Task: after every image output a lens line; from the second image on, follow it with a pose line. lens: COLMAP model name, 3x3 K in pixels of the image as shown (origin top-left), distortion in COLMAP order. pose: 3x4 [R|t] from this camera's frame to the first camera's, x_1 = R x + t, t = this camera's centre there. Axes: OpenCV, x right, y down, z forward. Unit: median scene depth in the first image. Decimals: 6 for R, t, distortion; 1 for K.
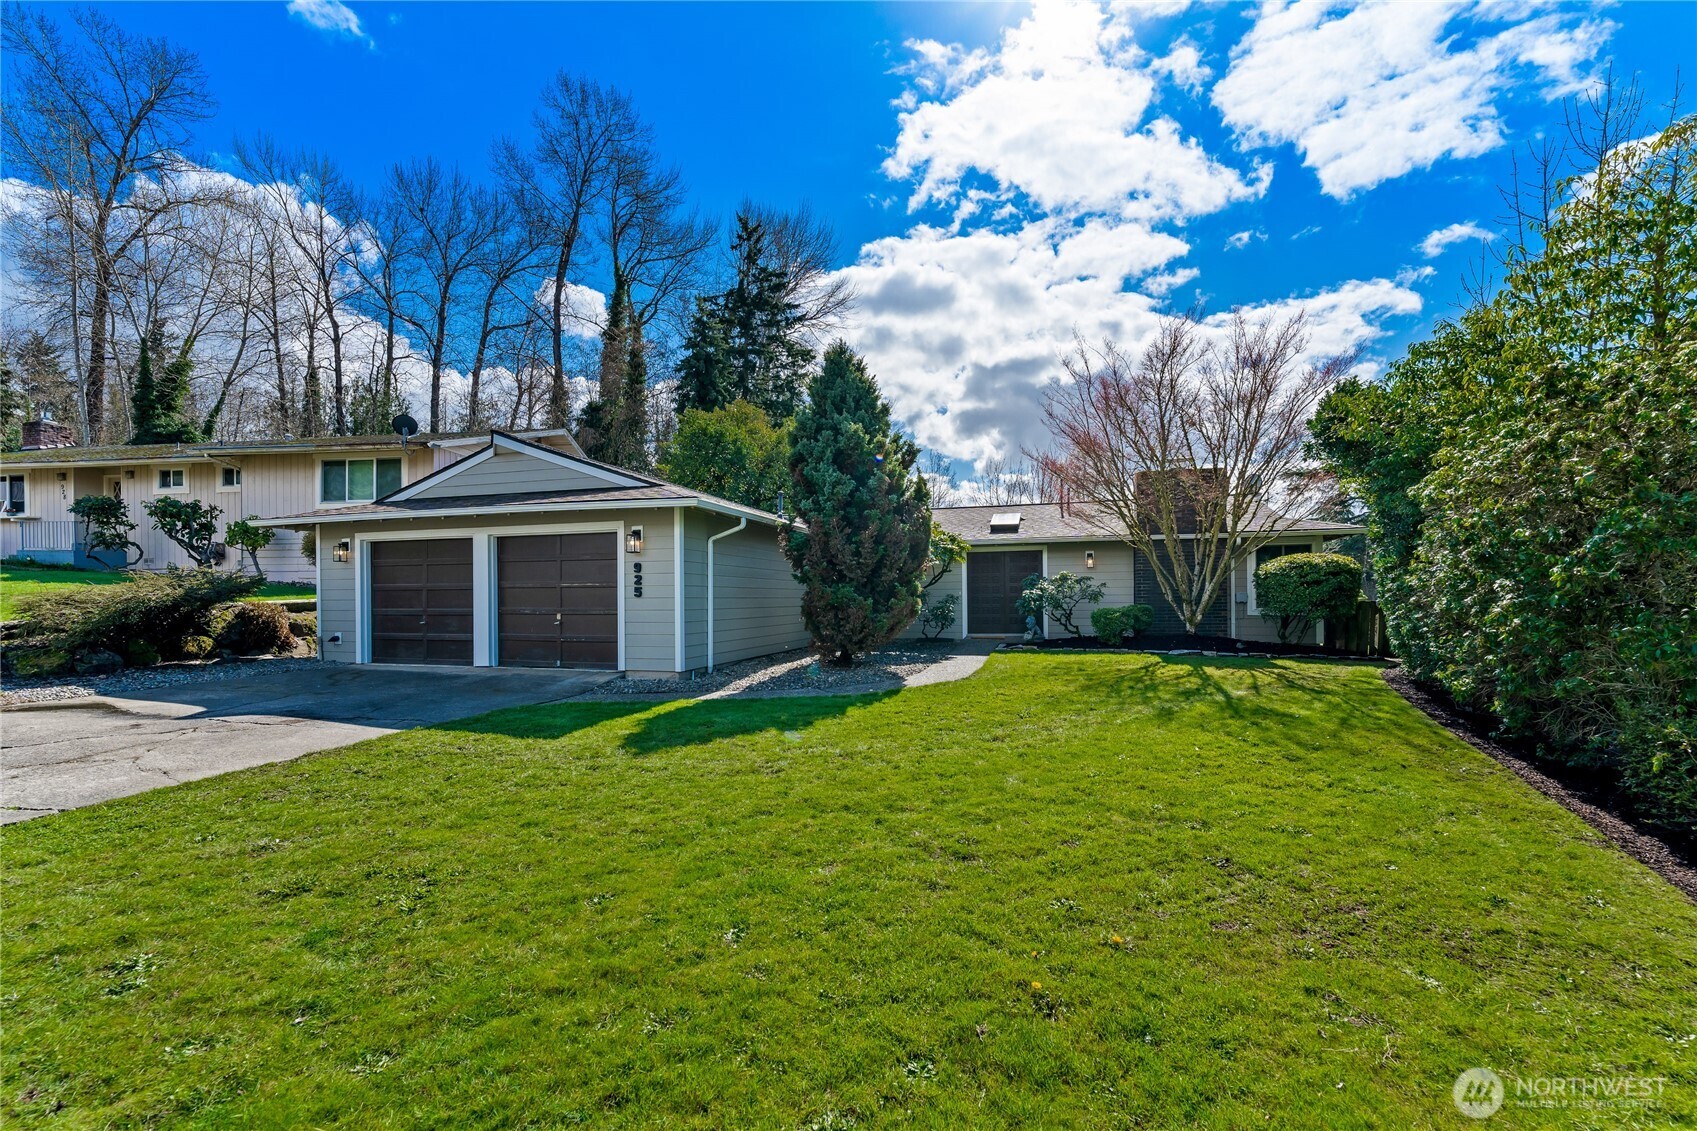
lens RADIAL K [[672.8, 0, 851.1], [0, 672.8, 524.1], [0, 0, 1]] dist [-0.011491, 0.003706]
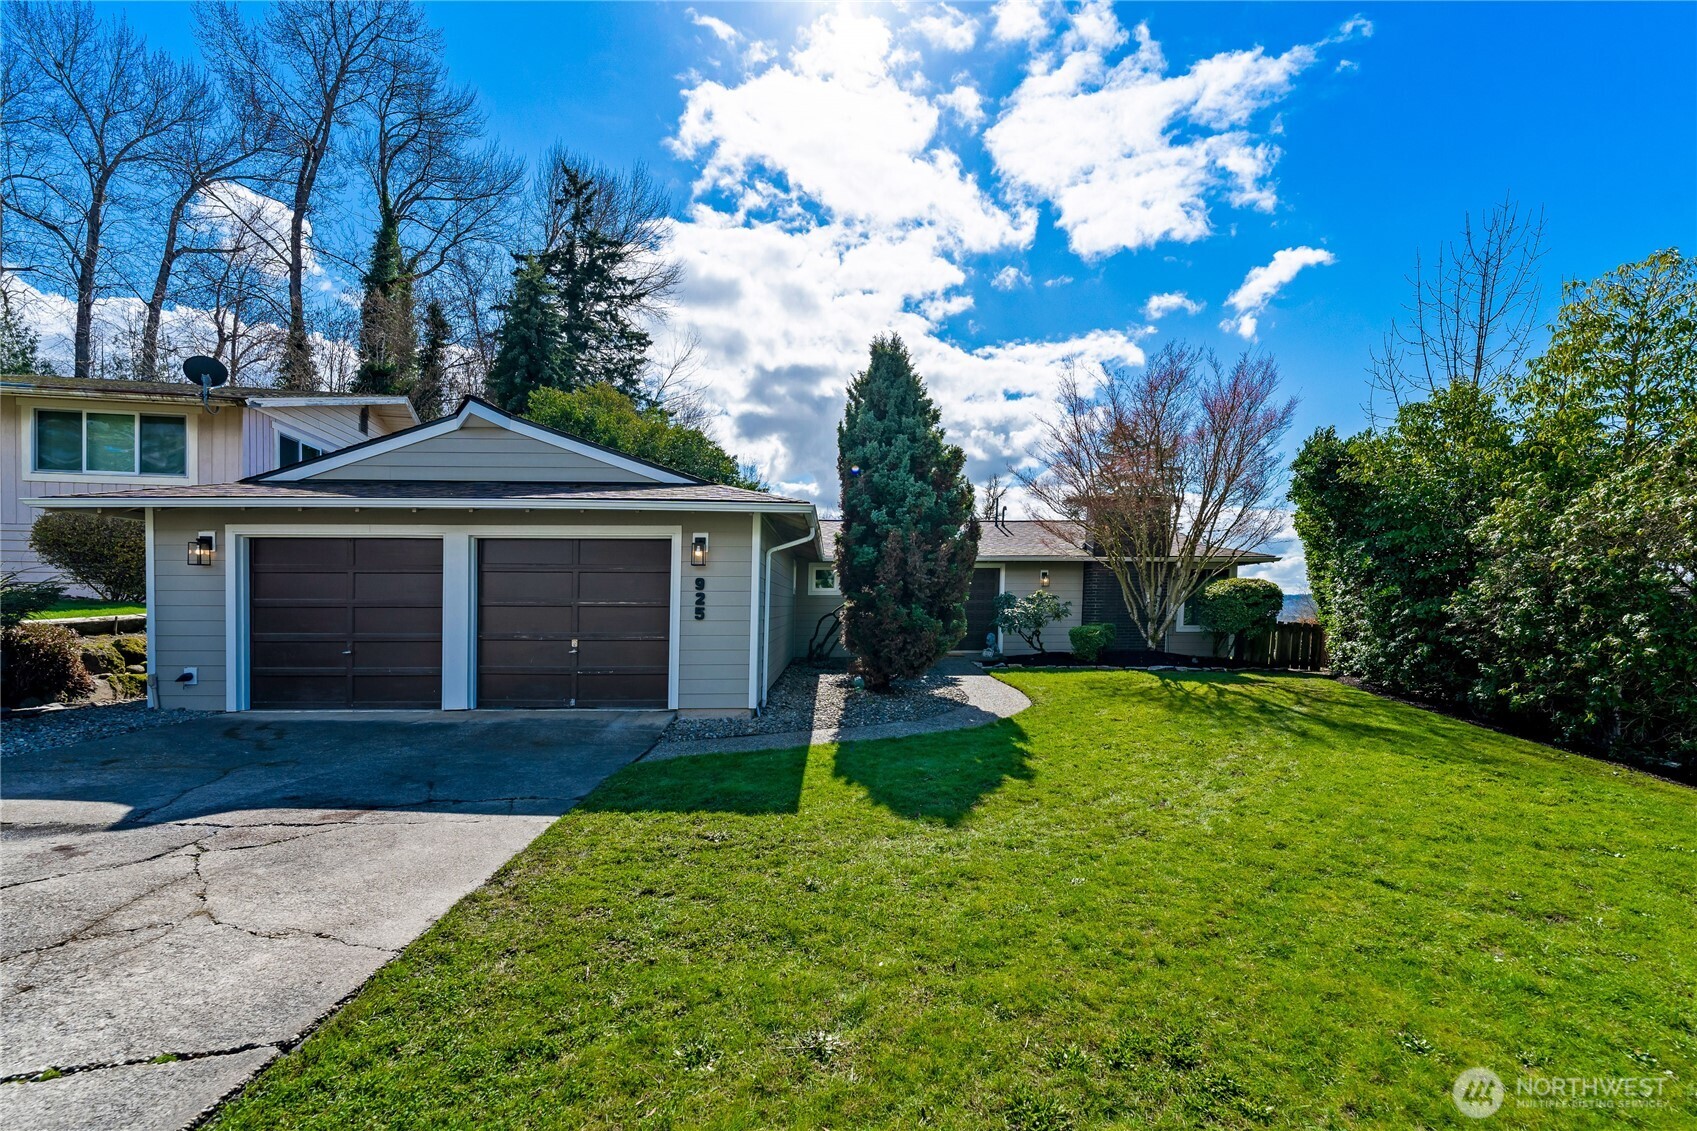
lens RADIAL K [[688.4, 0, 850.8], [0, 688.4, 553.2], [0, 0, 1]] dist [-0.001767, 0.000252]
pose [[0.950622, 0.030518, 0.308847, -0.309171], [-0.040675, 0.998821, 0.026497, -0.001726], [-0.307674, -0.037751, 0.950742, 0.111795]]
